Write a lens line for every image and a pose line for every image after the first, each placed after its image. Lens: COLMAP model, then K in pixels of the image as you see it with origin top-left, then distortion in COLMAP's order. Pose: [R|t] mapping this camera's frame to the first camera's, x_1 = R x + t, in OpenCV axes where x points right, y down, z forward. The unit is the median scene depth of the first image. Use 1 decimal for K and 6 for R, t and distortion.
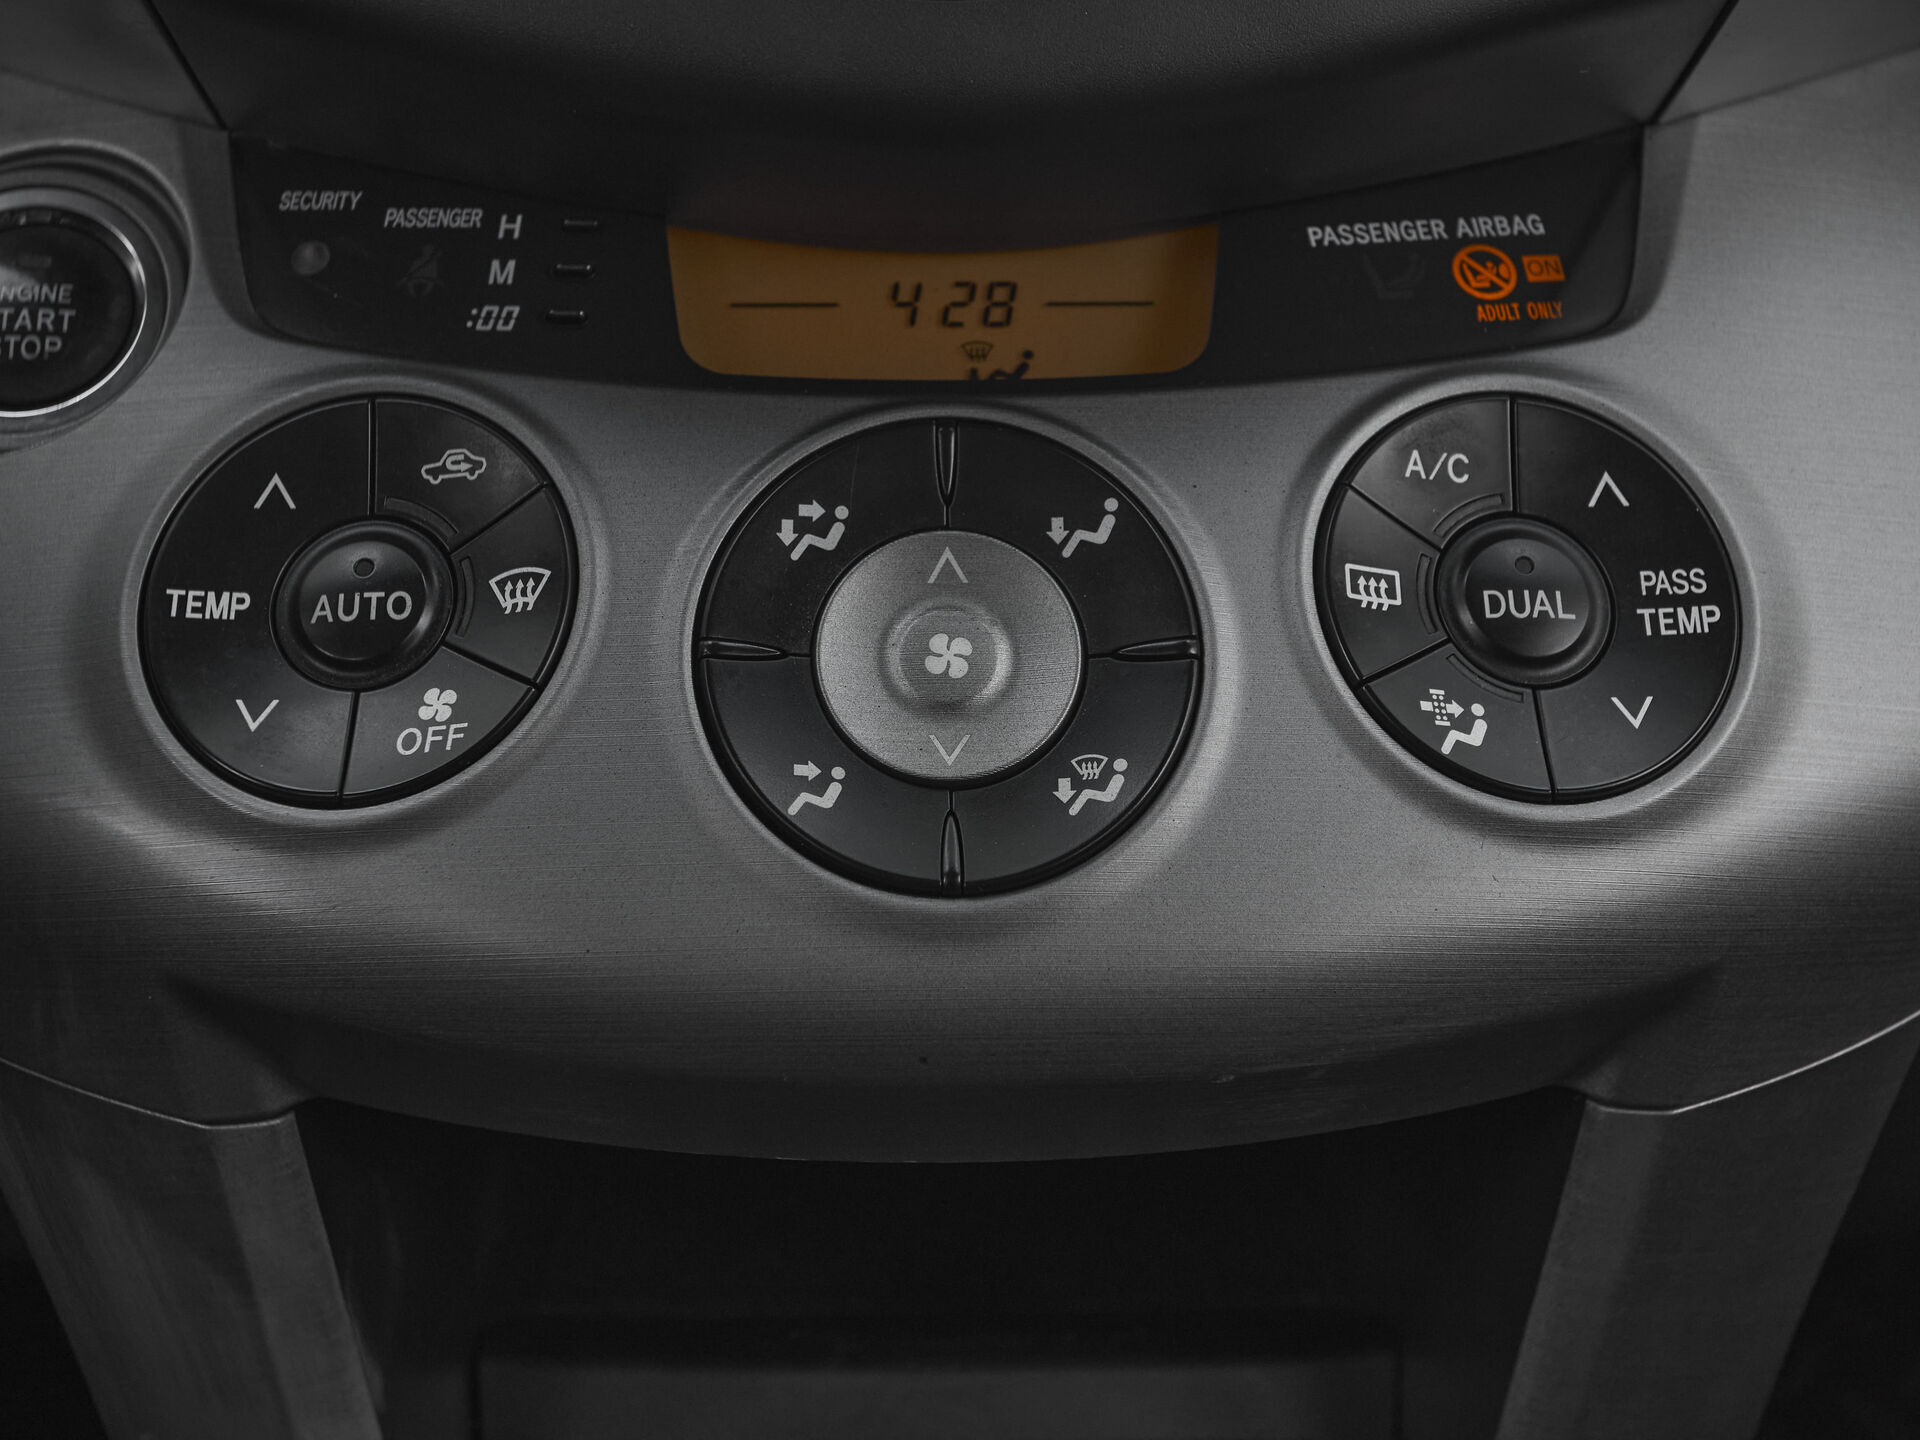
lens RADIAL K [[2856.1, 0, 957.3], [0, 2856.1, 592.2], [0, 0, 1]] dist [-0.015543, 0.000000]
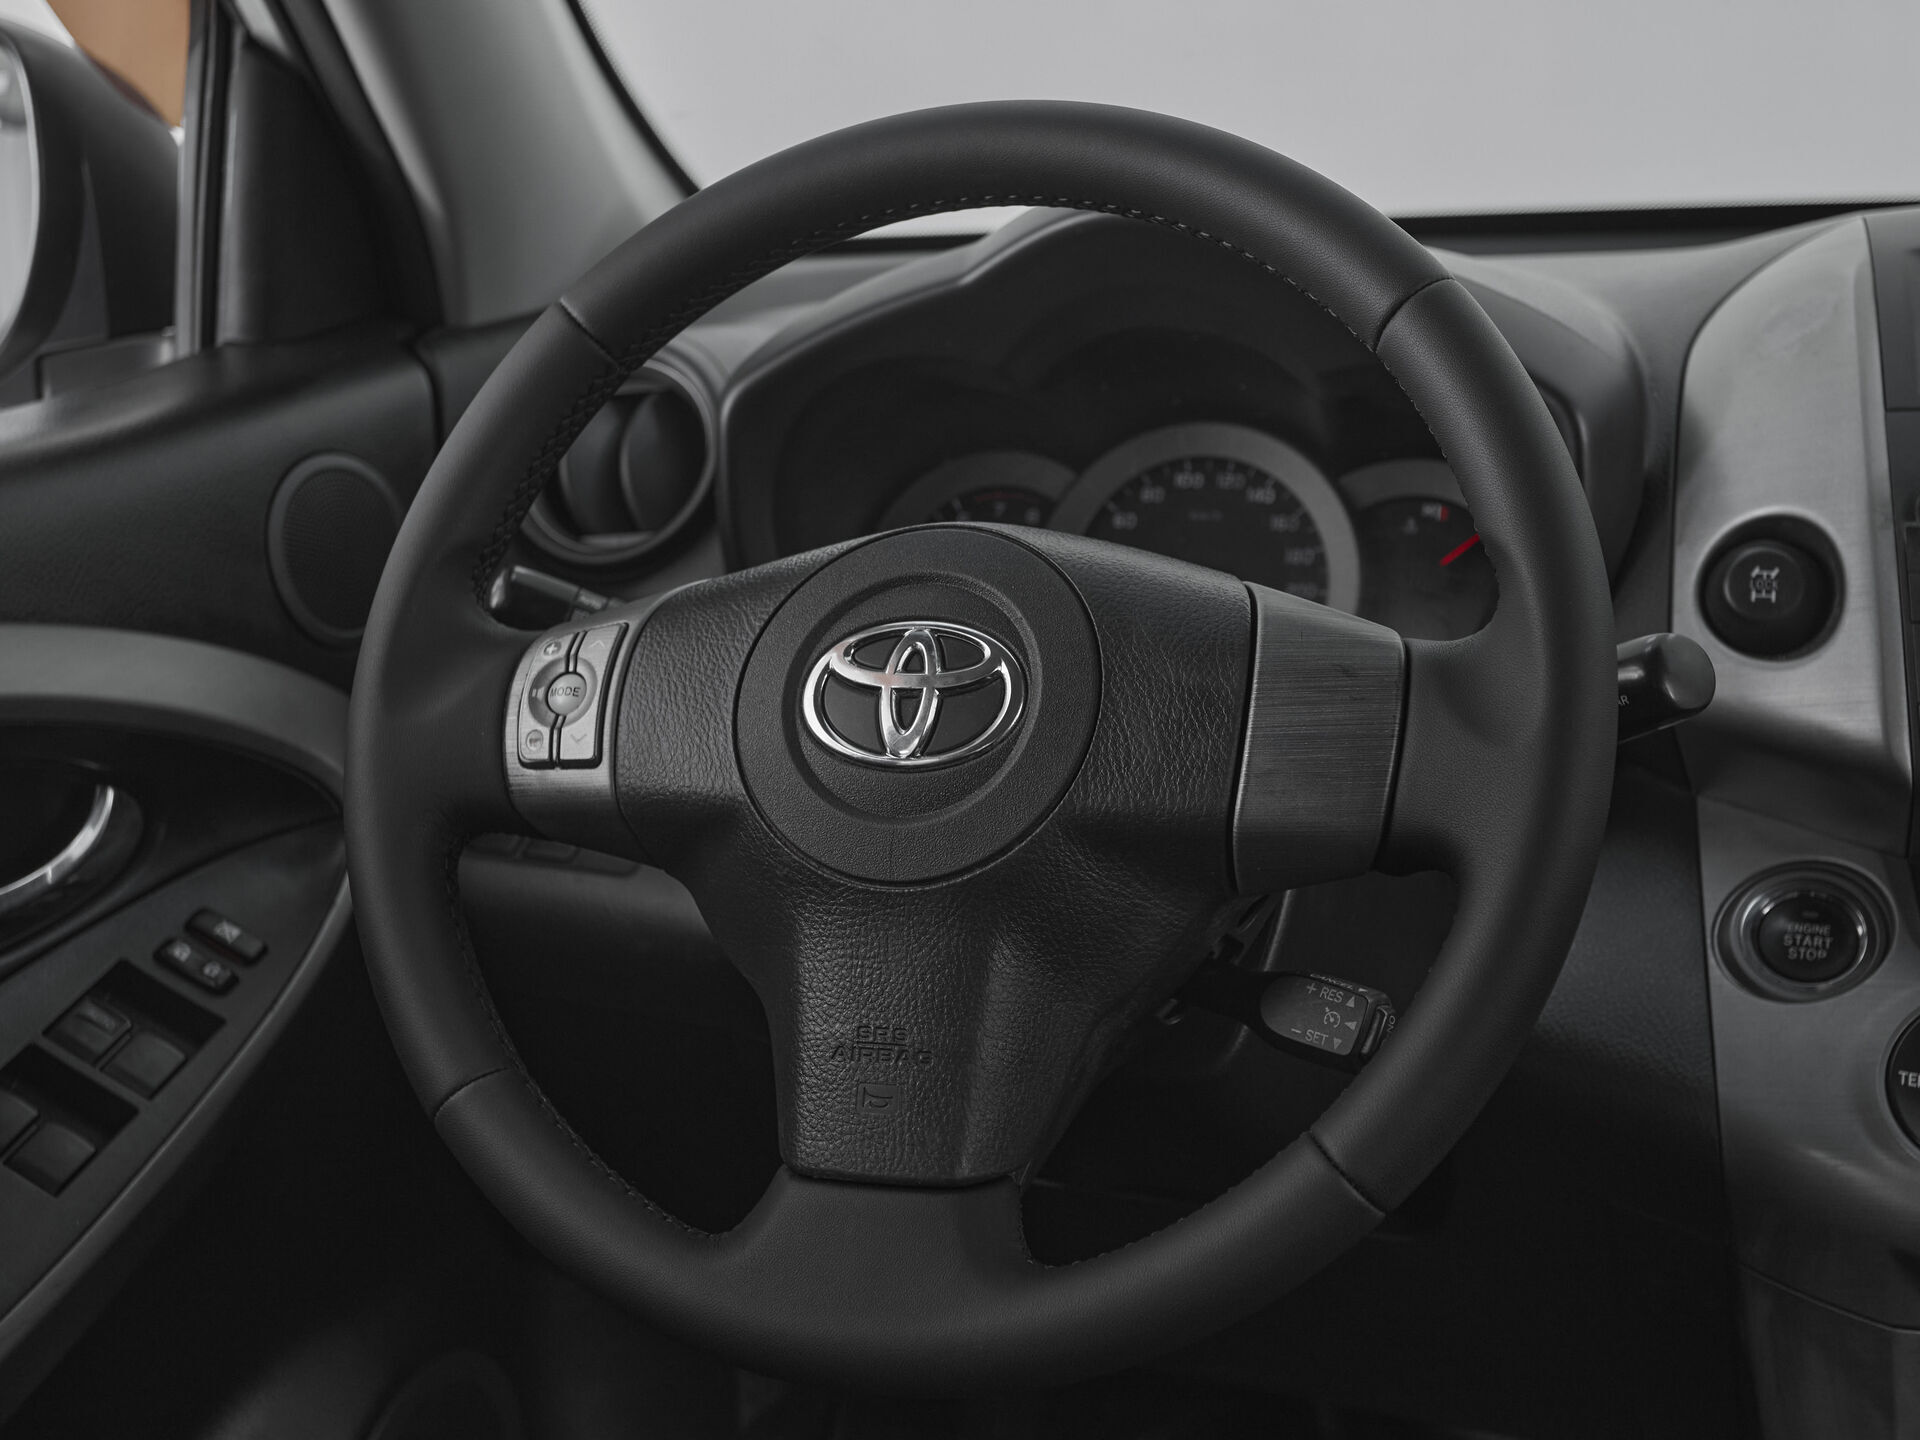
lens RADIAL K [[2677.4, 0, 915.0], [0, 2677.4, 724.7], [0, 0, 1]] dist [0.030981, 0.000000]
pose [[0.930272, 0.057752, -0.362296, -0.235936], [-0.116397, 0.982973, -0.142182, 0.113251], [0.347916, 0.174438, 0.921155, -1.156790]]
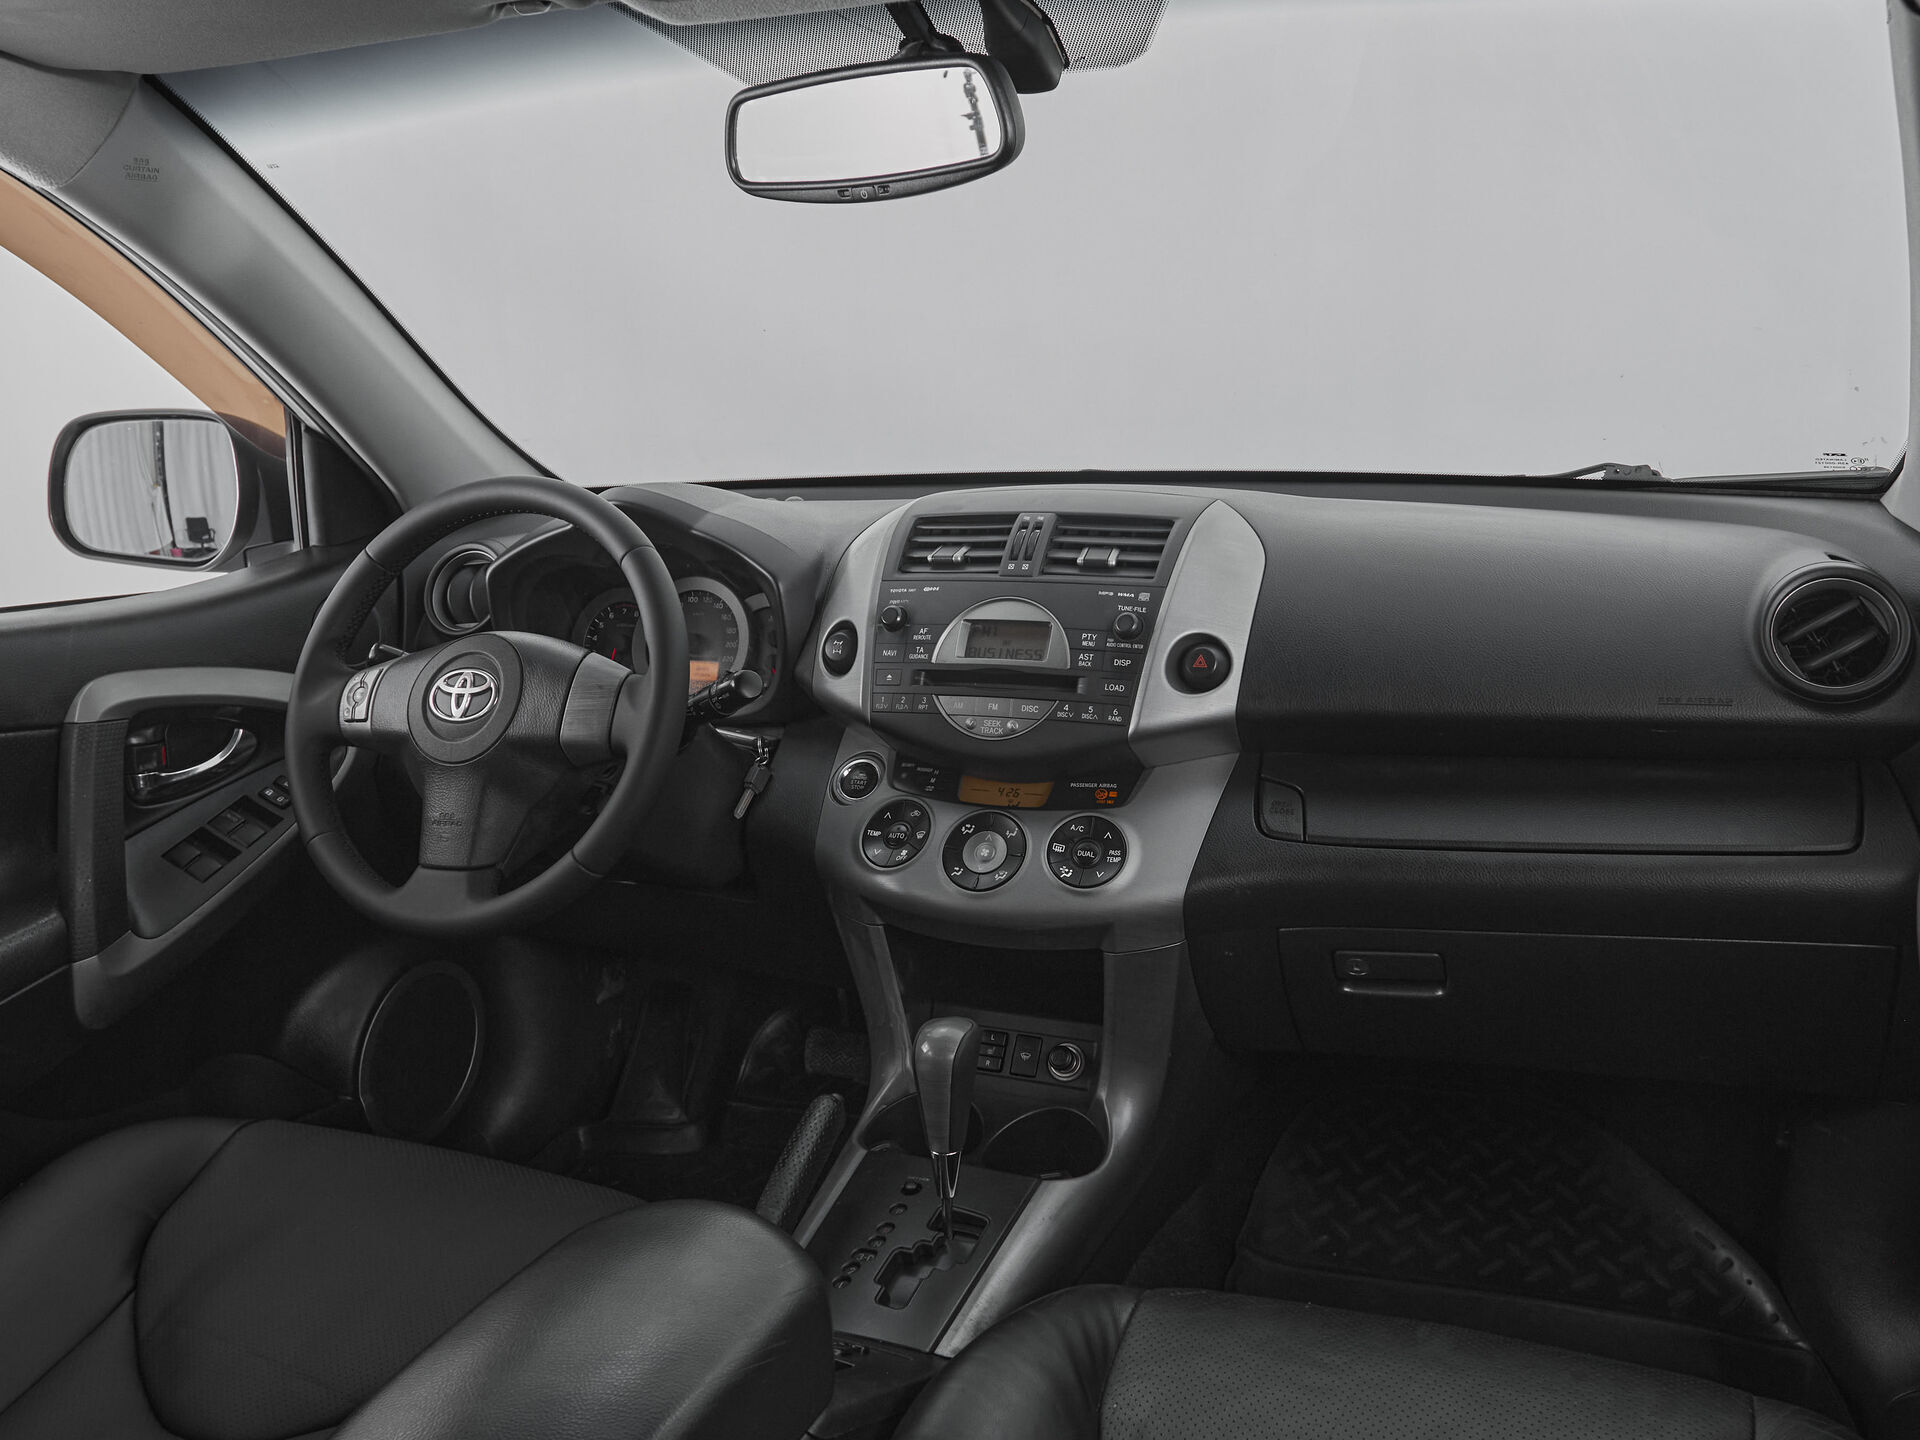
lens RADIAL K [[1476.1, 0, 969.3], [0, 1476.1, 749.9], [0, 0, 1]] dist [0.041372, -0.009451]
pose [[0.918956, 0.067627, -0.388517, 1.039973], [-0.110708, 0.989809, -0.089565, 0.082320], [0.378501, 0.125319, 0.917078, -1.661860]]
